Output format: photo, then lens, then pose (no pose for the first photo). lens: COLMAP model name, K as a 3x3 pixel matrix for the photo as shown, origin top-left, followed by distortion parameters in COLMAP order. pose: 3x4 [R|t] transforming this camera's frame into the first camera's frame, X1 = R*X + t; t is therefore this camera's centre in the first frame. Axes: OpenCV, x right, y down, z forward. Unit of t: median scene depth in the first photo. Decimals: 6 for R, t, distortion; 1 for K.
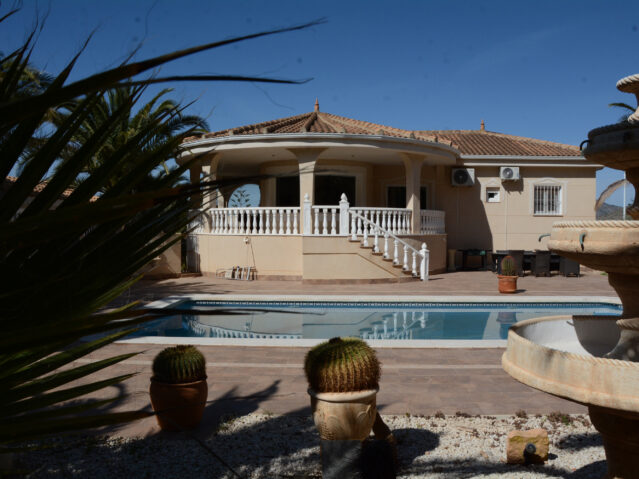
lens RADIAL K [[562.8, 0, 318.4], [0, 562.8, 240.1], [0, 0, 1]] dist [-0.143945, 0.090290]
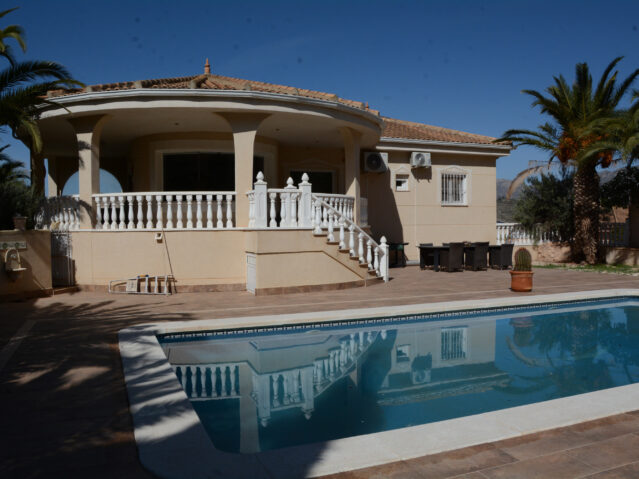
lens RADIAL K [[562.8, 0, 317.0], [0, 562.8, 237.4], [0, 0, 1]] dist [-0.143945, 0.090290]
pose [[0.909232, -0.021379, 0.415741, -0.228420], [0.021216, 0.999762, 0.005013, 0.000349], [-0.415749, 0.004263, 0.909469, 0.263375]]
